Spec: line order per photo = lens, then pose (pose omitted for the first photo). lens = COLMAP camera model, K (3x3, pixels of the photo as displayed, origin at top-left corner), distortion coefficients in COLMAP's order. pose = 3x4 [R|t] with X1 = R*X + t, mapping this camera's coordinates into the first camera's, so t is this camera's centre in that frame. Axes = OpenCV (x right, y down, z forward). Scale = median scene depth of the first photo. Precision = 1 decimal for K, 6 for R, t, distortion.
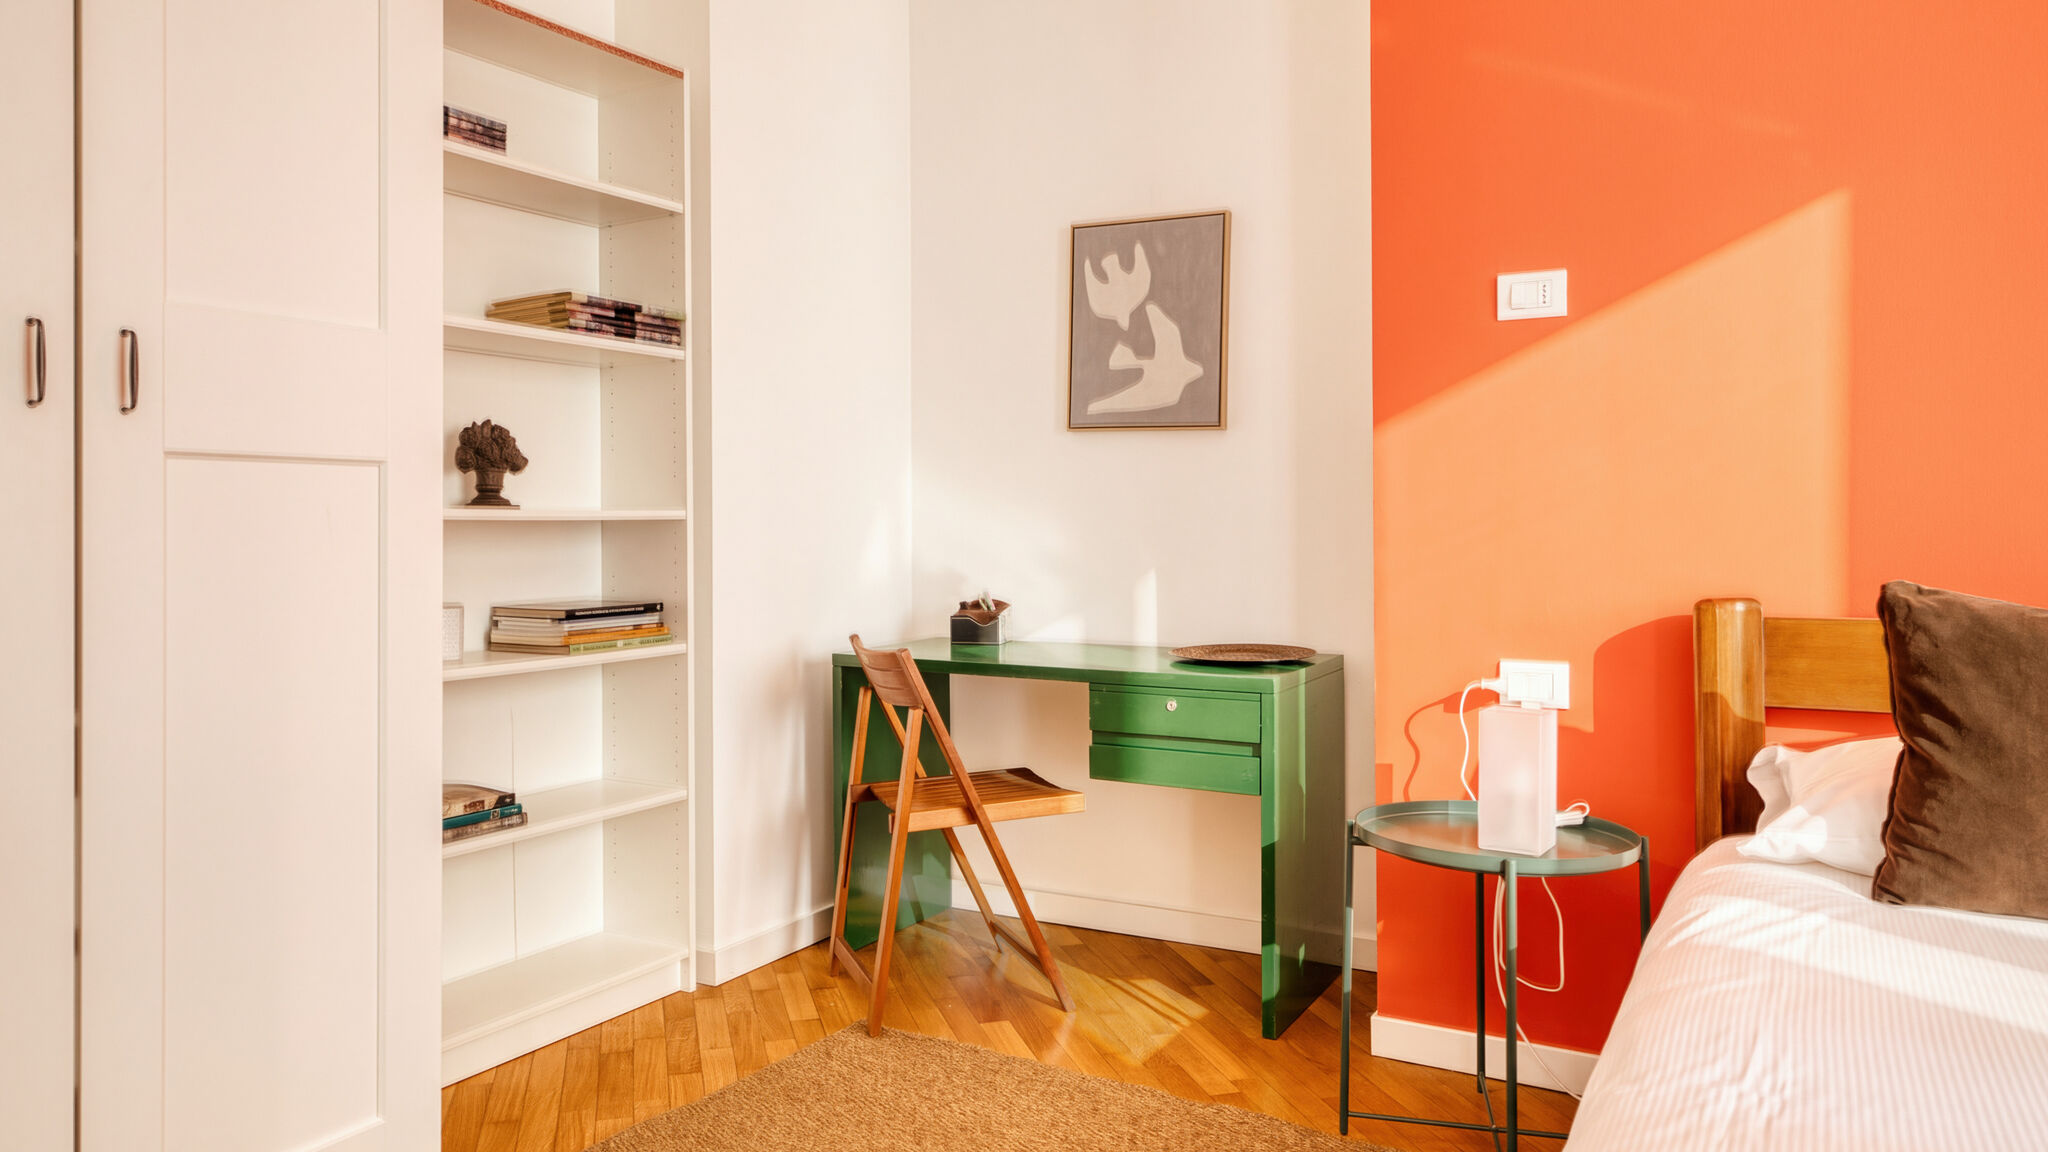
lens RADIAL K [[1417.2, 0, 1022.6], [0, 1417.2, 549.5], [0, 0, 1]] dist [0.001549, 0.001320]
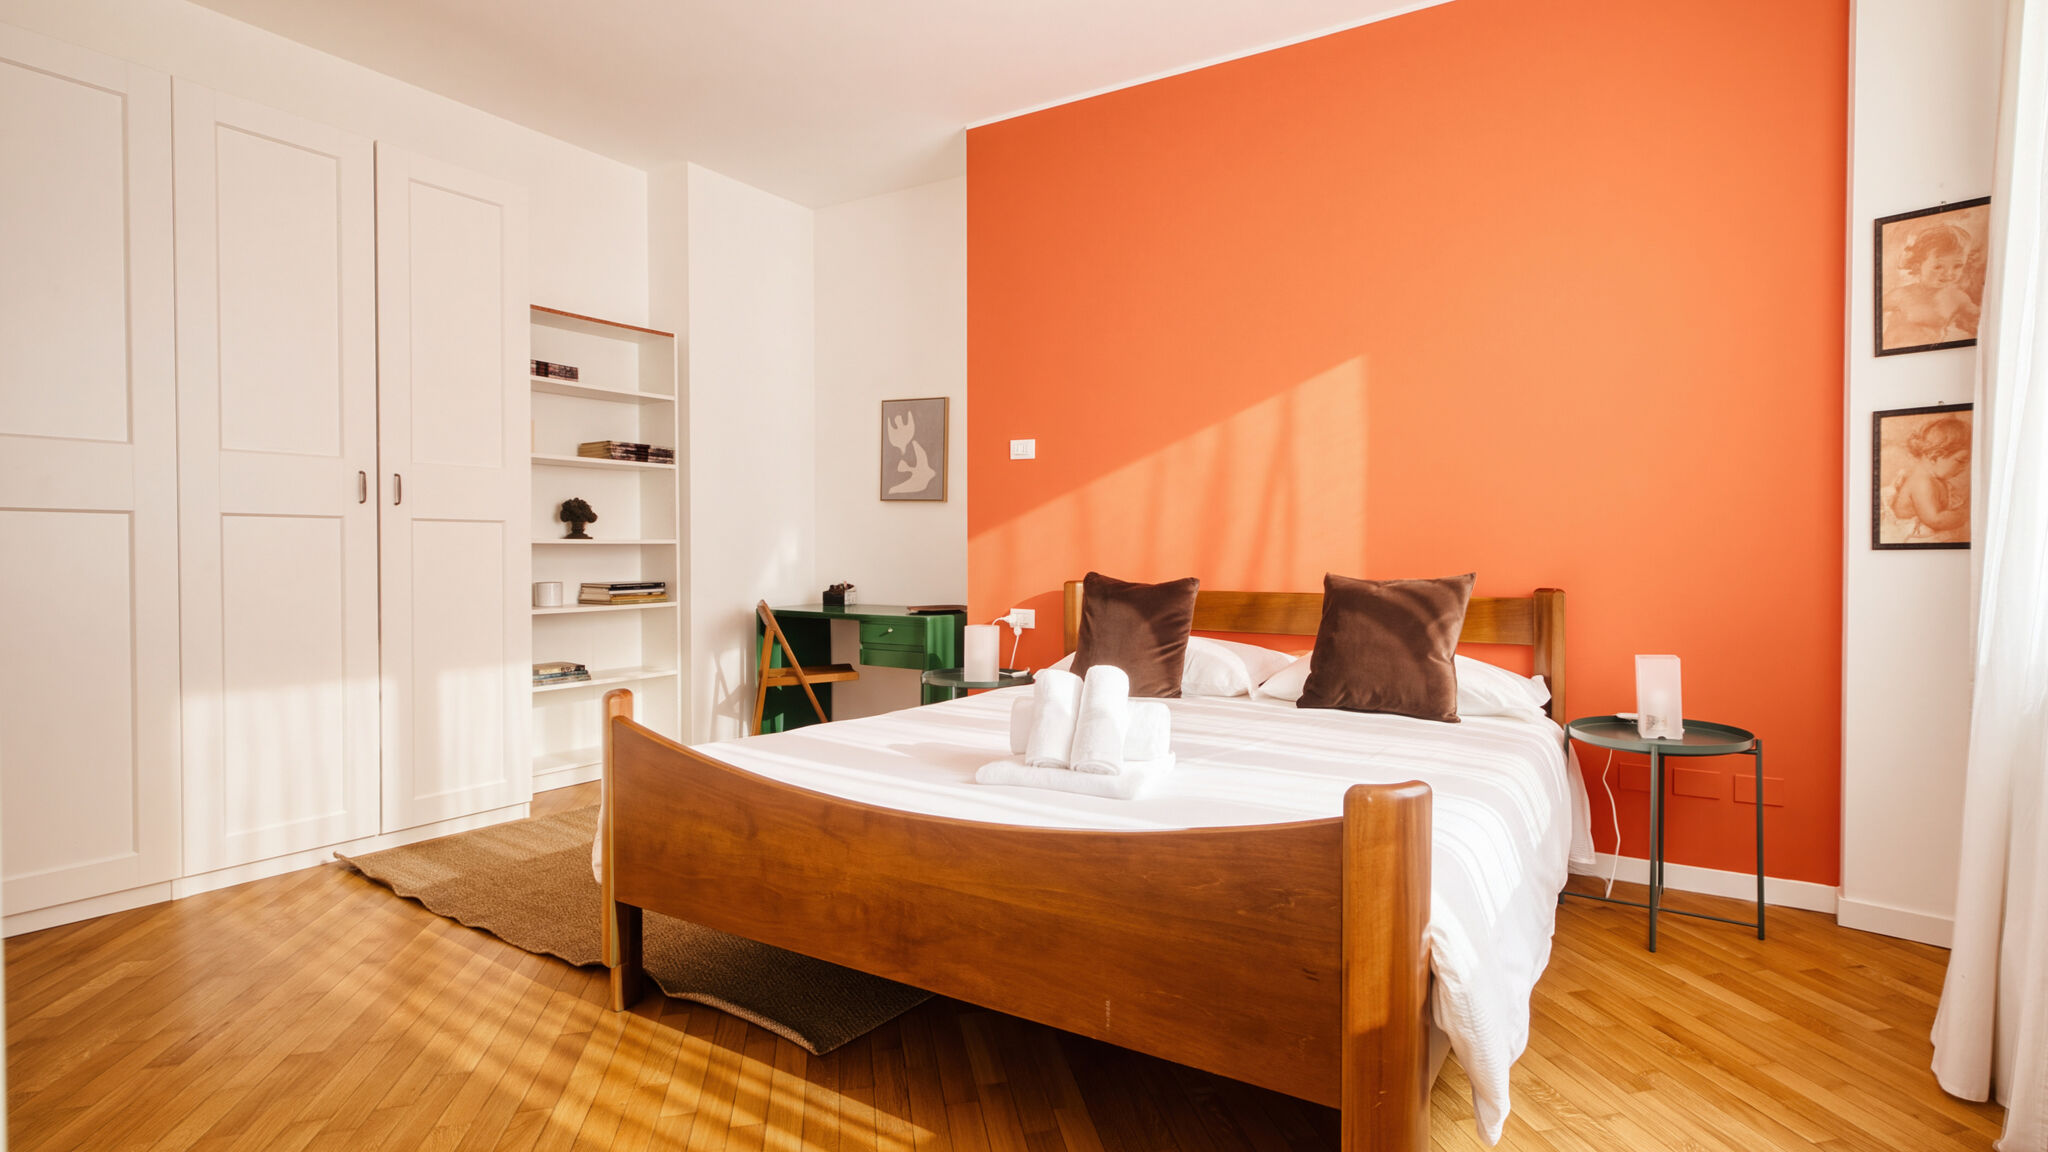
lens RADIAL K [[901.9, 0, 1024.0], [0, 901.9, 576.0], [0, 0, 1]] dist [-0.000241, -0.000051]
pose [[0.999962, 0.006010, 0.006261, 0.284558], [-0.006111, 0.999848, 0.016309, 0.001684], [-0.006162, -0.016347, 0.999847, -0.373908]]
